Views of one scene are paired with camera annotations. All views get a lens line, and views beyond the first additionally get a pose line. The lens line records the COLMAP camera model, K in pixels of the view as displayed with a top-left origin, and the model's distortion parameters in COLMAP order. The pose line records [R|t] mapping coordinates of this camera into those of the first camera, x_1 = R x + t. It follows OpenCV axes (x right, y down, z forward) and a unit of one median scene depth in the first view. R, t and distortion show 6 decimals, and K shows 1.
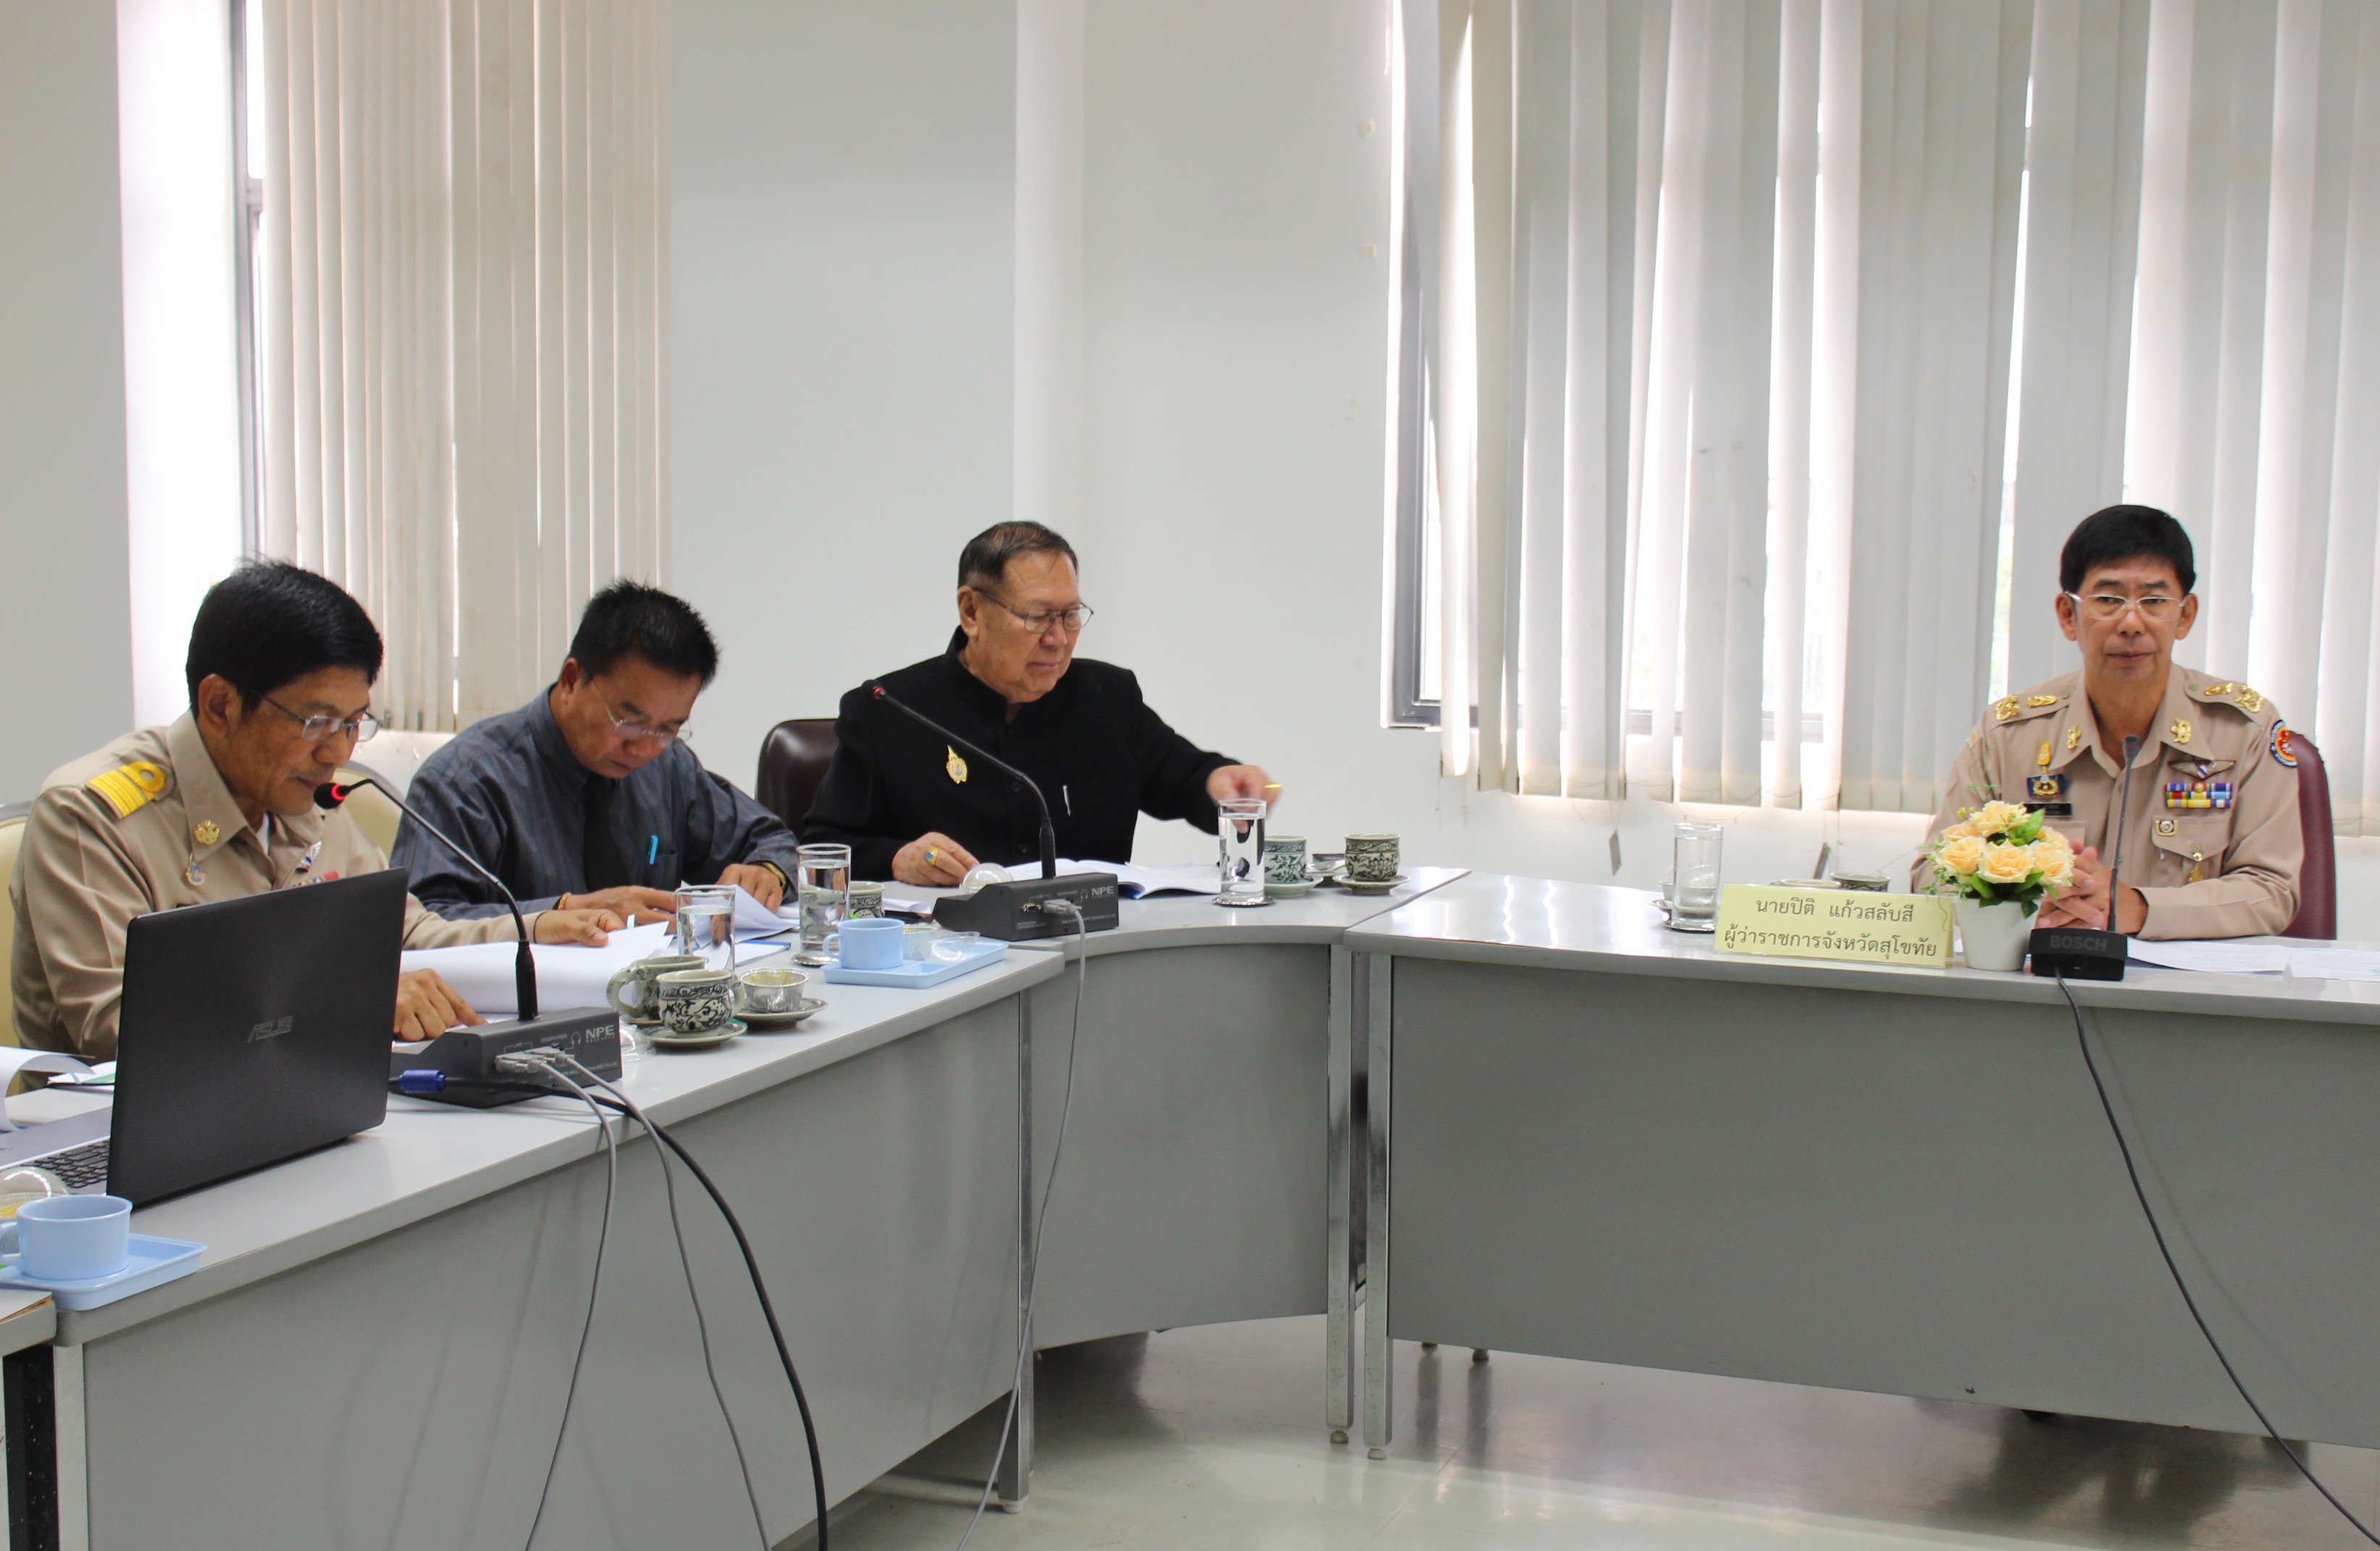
lens RADIAL K [[2838.6, 0, 1190.0], [0, 2838.6, 775.5], [0, 0, 1]] dist [0.002206, 0.017740]
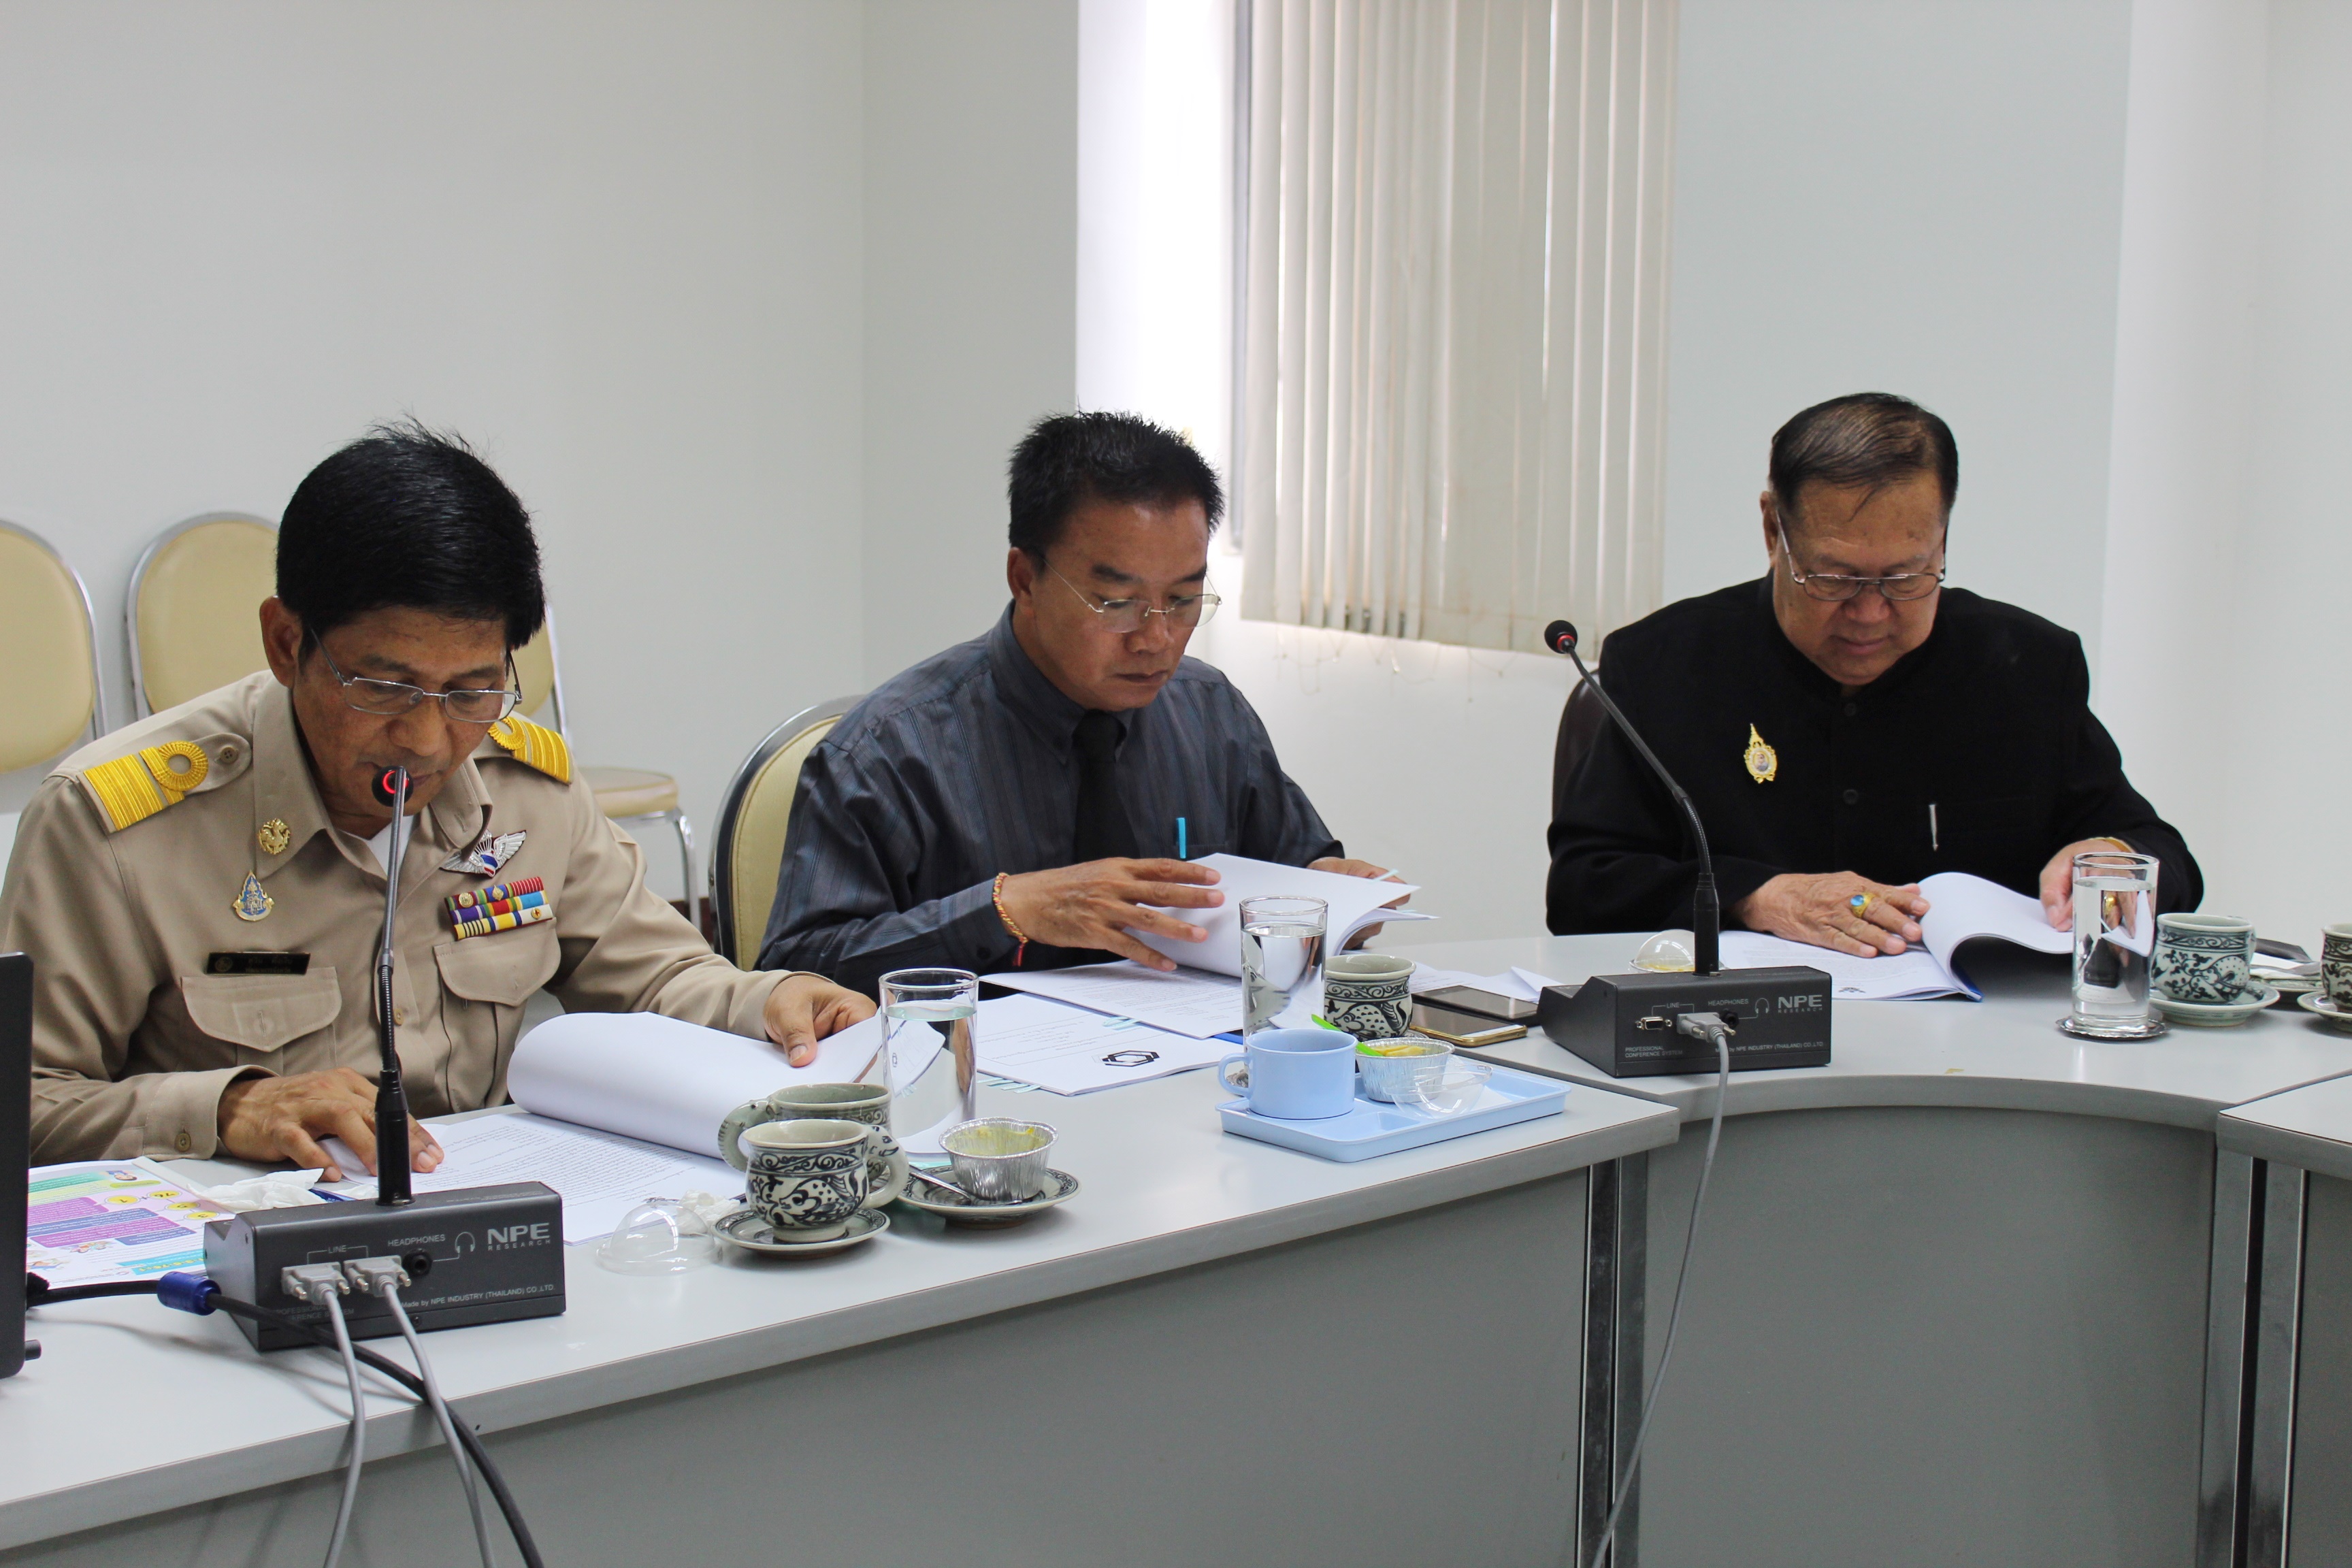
lens RADIAL K [[3239.5, 0, 1176.0], [0, 3239.5, 784.0], [0, 0, 1]] dist [-0.012720, 0.017583]
pose [[0.880038, 0.062421, -0.470782, 0.215933], [-0.043393, 0.997746, 0.051177, -0.042638], [0.472916, -0.024609, 0.880764, 0.438600]]
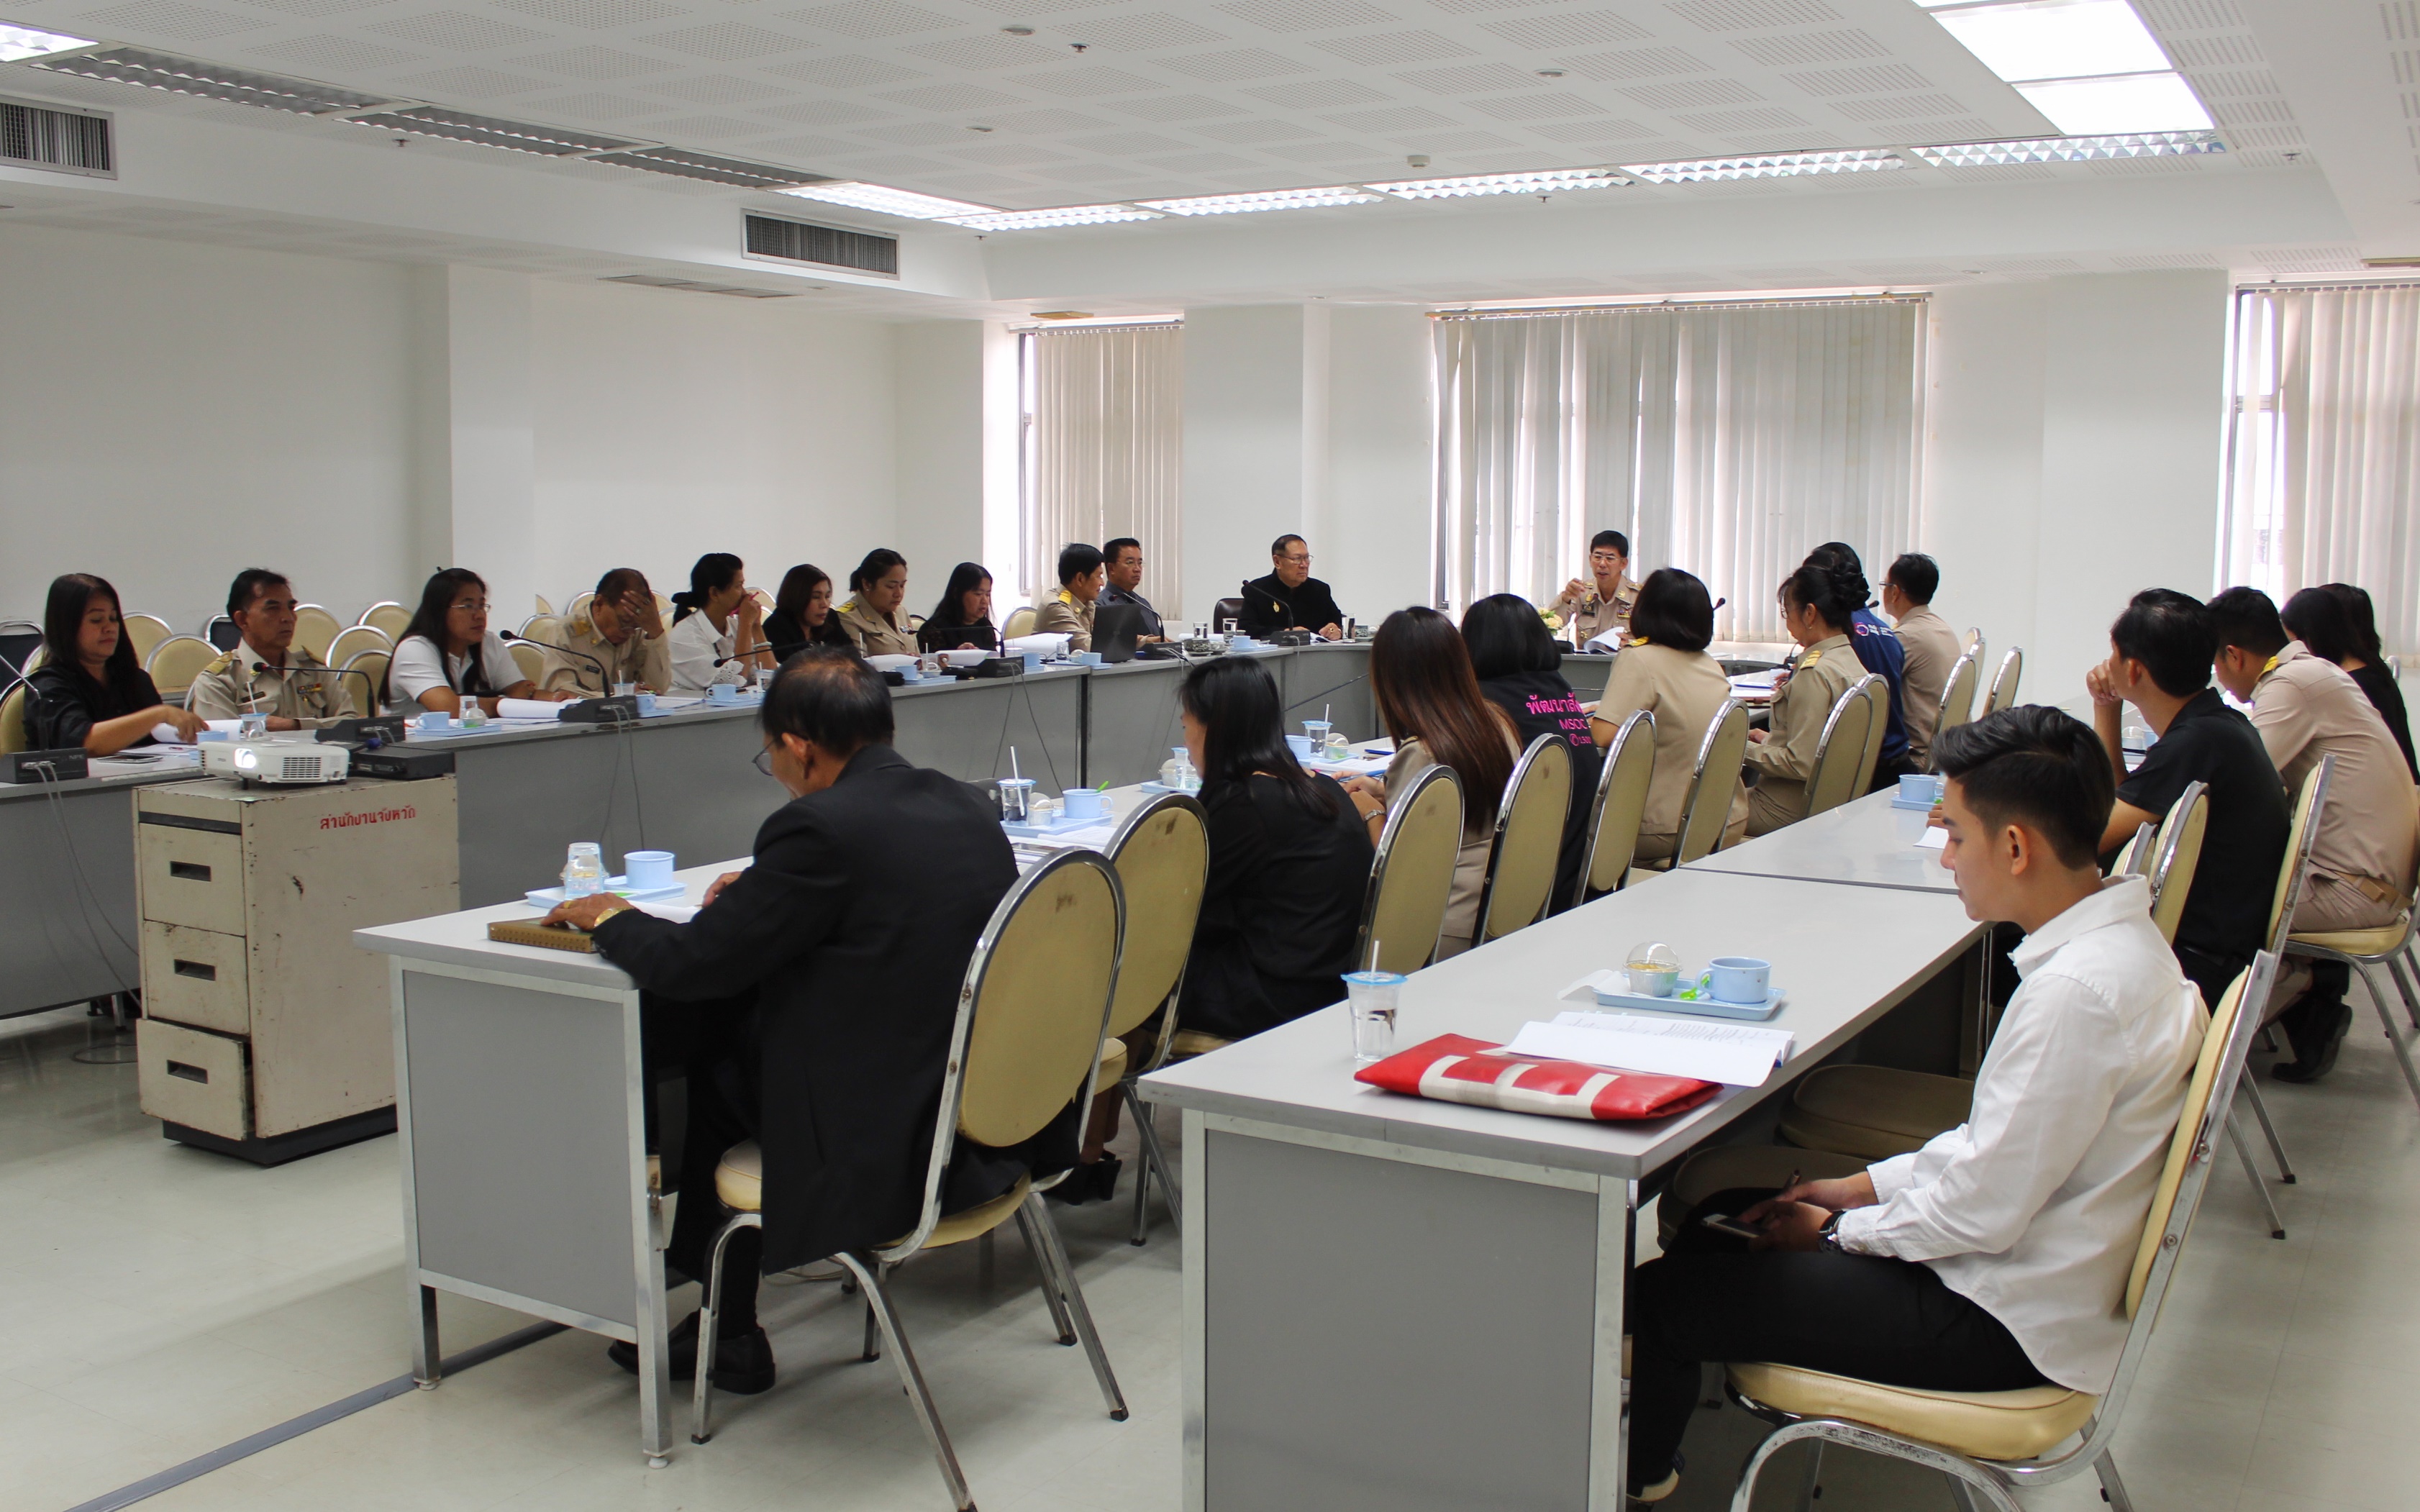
lens RADIAL K [[2247.6, 0, 1210.0], [0, 2247.6, 756.0], [0, 0, 1]] dist [-0.005071, -0.002606]
pose [[0.988692, 0.008811, -0.149701, 0.356228], [-0.009262, 0.999954, -0.002311, 0.257216], [0.149674, 0.003672, 0.988729, -2.371288]]
